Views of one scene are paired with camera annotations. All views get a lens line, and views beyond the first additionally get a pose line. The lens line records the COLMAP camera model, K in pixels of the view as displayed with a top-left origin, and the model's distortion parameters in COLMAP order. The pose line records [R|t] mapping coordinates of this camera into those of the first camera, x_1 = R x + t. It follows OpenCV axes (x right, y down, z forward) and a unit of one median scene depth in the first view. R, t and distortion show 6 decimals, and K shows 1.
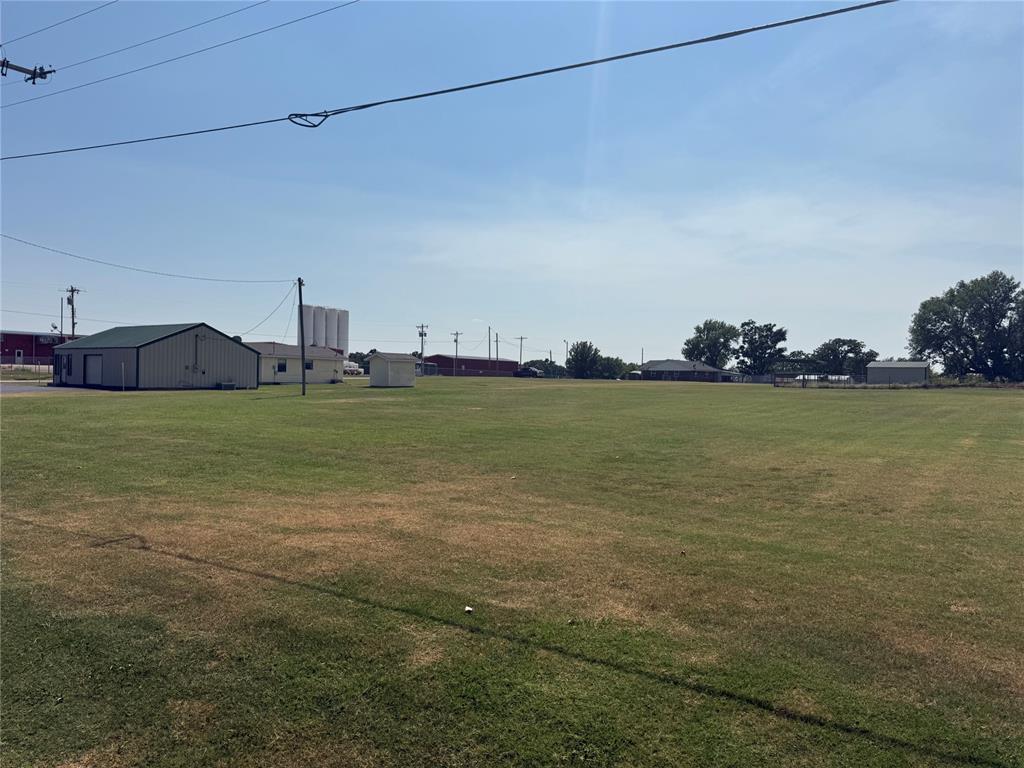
lens RADIAL K [[747.8, 0, 517.7], [0, 747.8, 380.1], [0, 0, 1]] dist [0.041393, -0.004203]
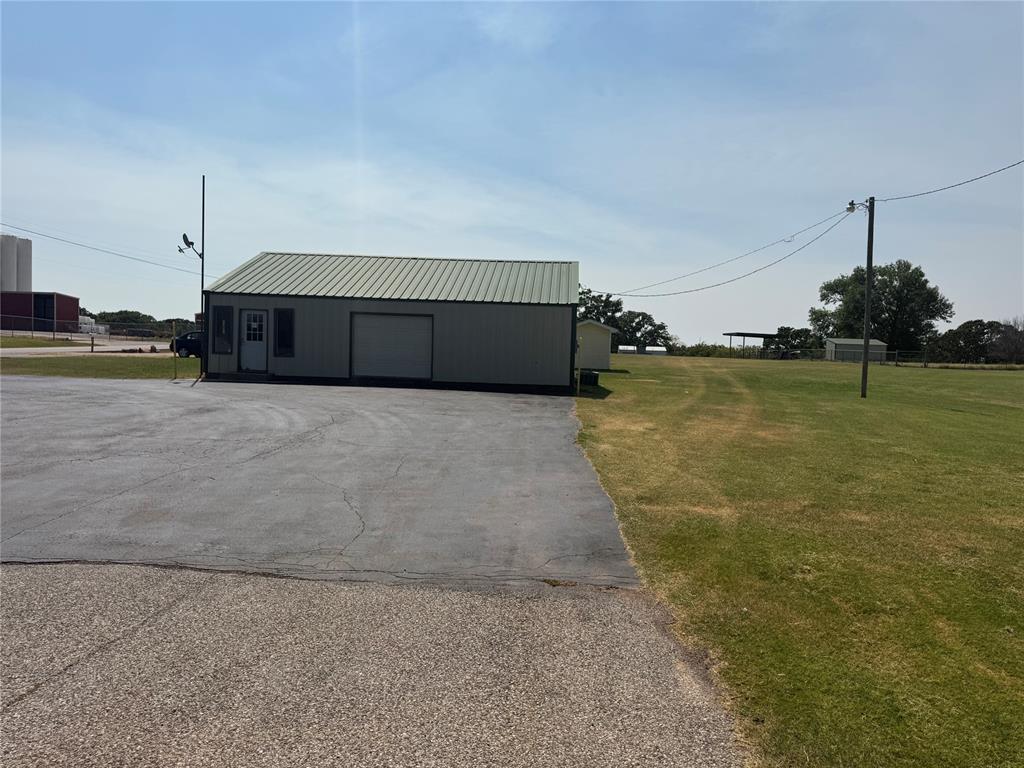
lens RADIAL K [[747.8, 0, 517.7], [0, 747.8, 380.1], [0, 0, 1]] dist [0.041393, -0.004203]
pose [[0.849964, -0.011274, 0.526720, -0.564192], [-0.015982, 0.998759, 0.047168, -0.011621], [-0.526598, -0.048509, 0.848729, 0.437057]]
